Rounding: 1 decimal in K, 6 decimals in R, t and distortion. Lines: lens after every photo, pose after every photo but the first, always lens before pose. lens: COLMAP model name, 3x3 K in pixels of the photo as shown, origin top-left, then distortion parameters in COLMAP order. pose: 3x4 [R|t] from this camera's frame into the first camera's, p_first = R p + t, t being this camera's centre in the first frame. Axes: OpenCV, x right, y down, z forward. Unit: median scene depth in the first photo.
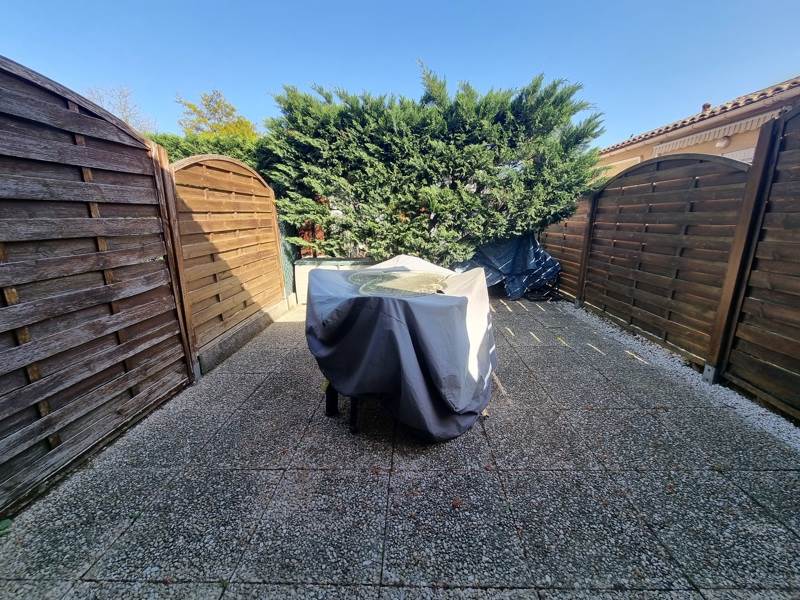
lens RADIAL K [[328.4, 0, 400.0], [0, 328.4, 300.0], [0, 0, 1]] dist [0.001463, -0.000025]
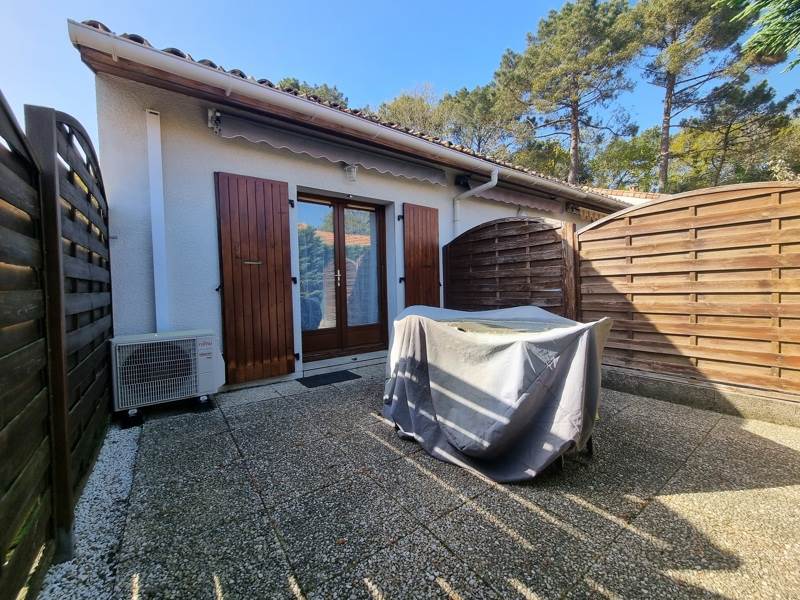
lens RADIAL K [[328.4, 0, 400.0], [0, 328.4, 300.0], [0, 0, 1]] dist [0.001463, -0.000025]
pose [[-0.791785, 0.049999, -0.608750, 1.130592], [-0.121807, 0.963700, 0.237583, -0.467635], [0.598531, 0.262265, -0.756953, 2.239619]]
